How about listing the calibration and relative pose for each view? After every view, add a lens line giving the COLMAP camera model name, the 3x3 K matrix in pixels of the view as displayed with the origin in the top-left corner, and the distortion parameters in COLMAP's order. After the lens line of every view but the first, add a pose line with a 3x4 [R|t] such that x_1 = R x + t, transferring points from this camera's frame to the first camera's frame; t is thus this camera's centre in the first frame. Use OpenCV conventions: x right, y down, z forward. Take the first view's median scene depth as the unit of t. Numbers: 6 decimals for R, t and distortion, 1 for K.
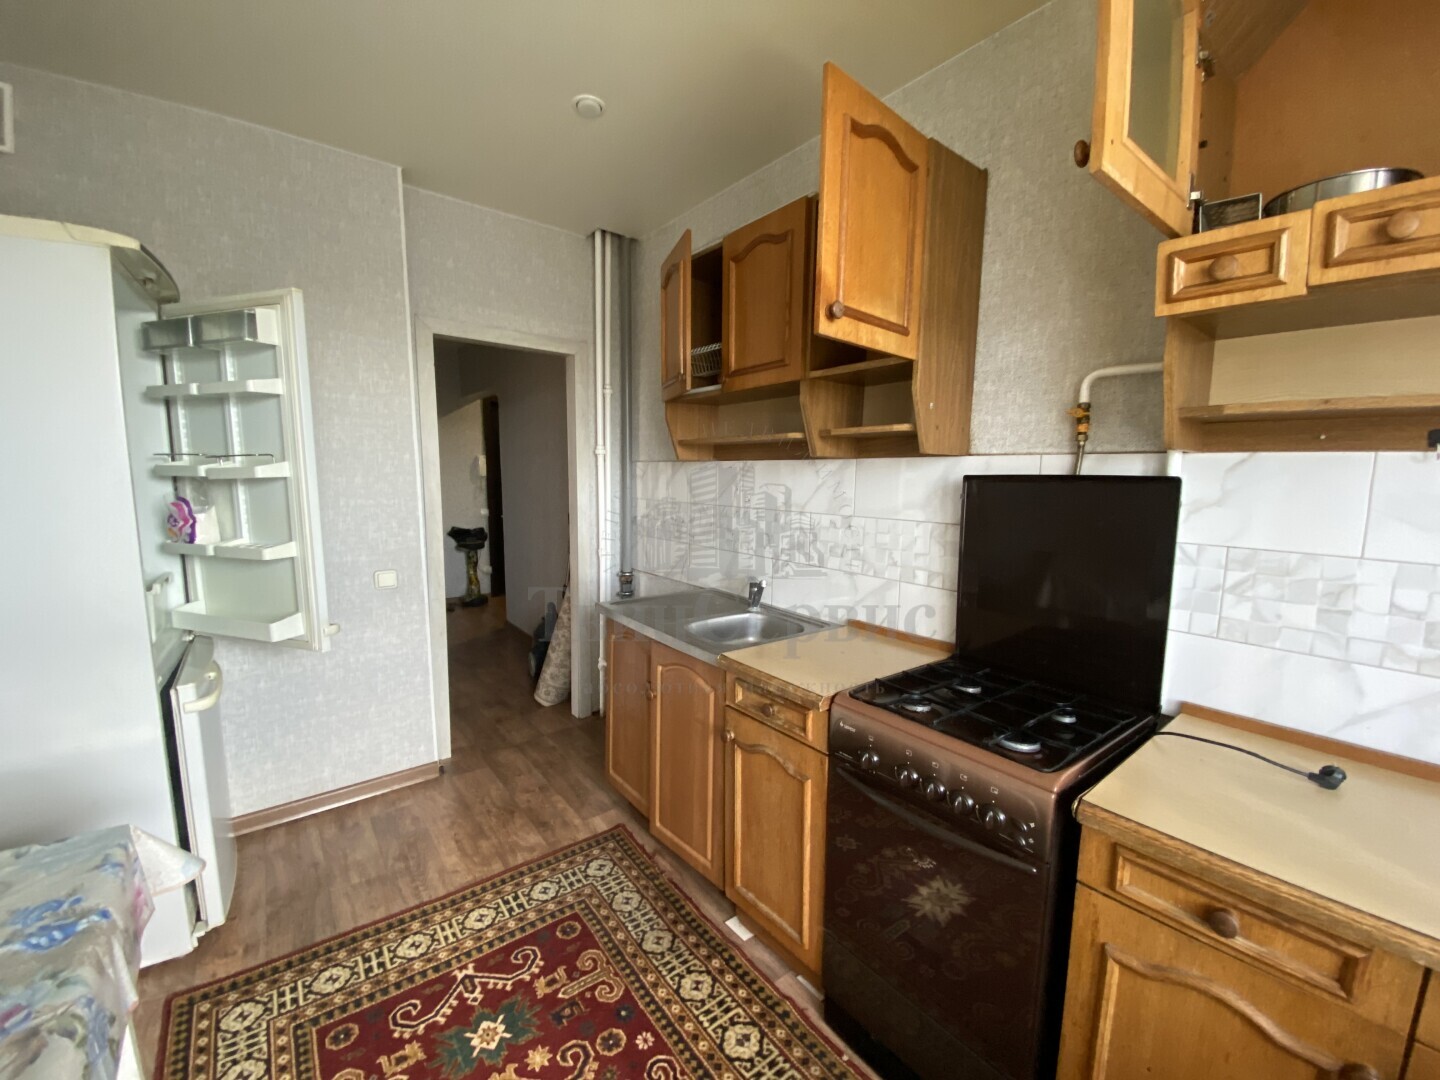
lens RADIAL K [[582.7, 0, 717.9], [0, 582.7, 539.0], [0, 0, 1]] dist [-0.007829, -0.000490]
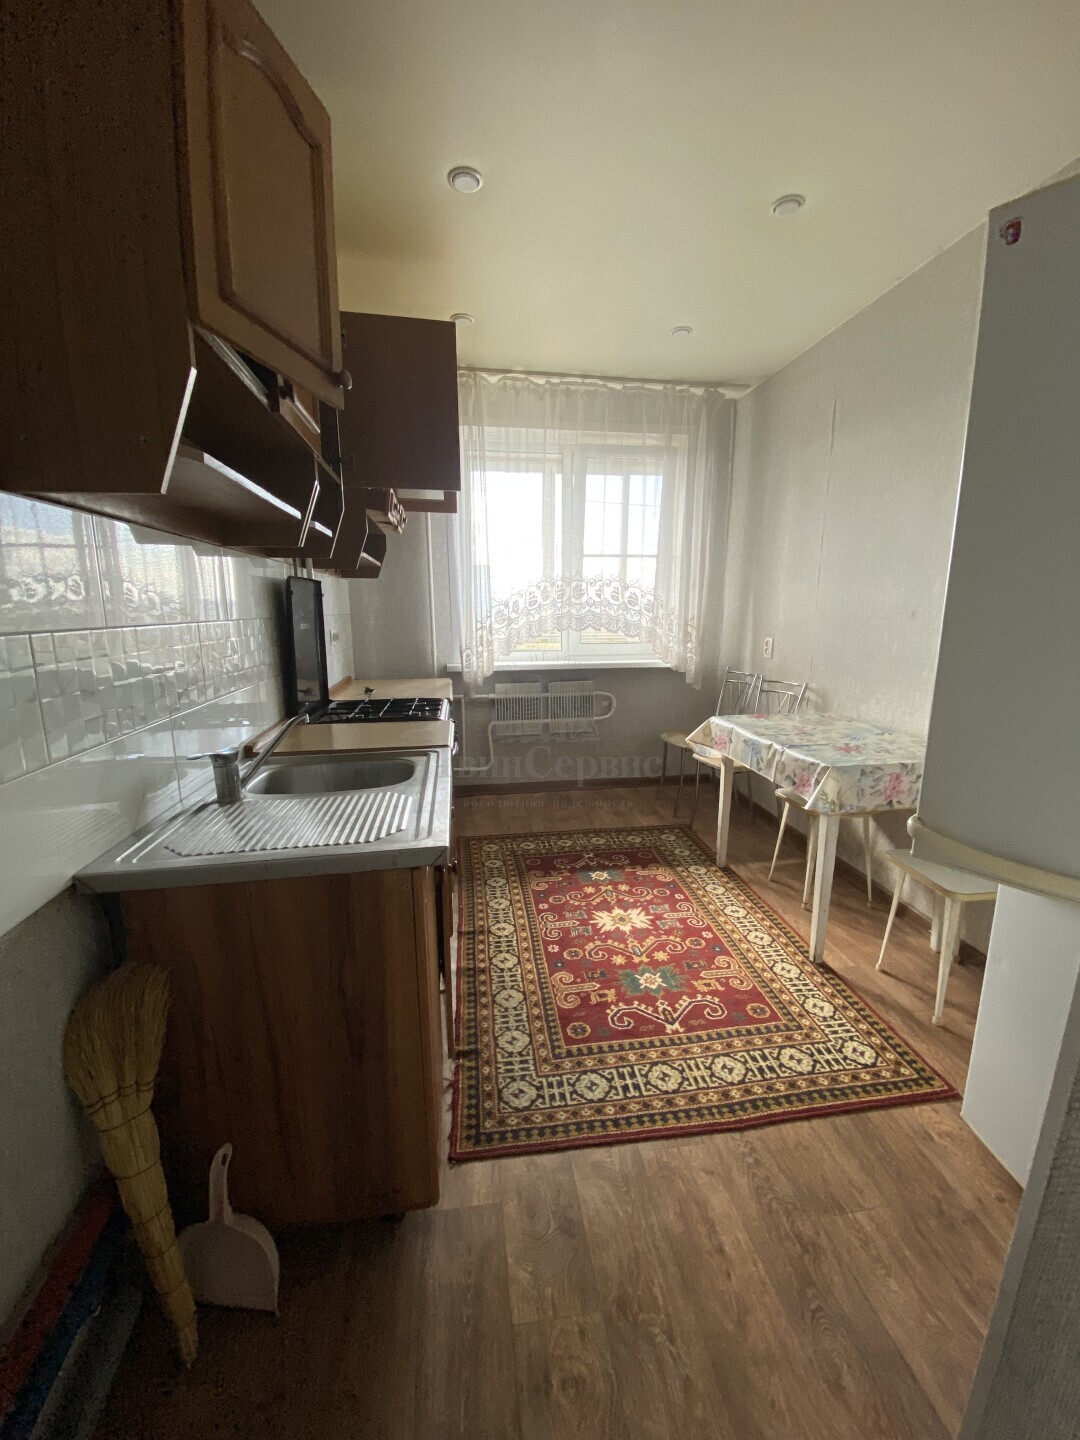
lens RADIAL K [[582.7, 0, 544.9], [0, 582.7, 715.9], [0, 0, 1]] dist [-0.007829, -0.000490]
pose [[-0.872833, -0.094754, 0.478732, -0.636641], [0.058641, 0.953499, 0.295638, -0.151910], [-0.484483, 0.286116, -0.826689, 1.703198]]
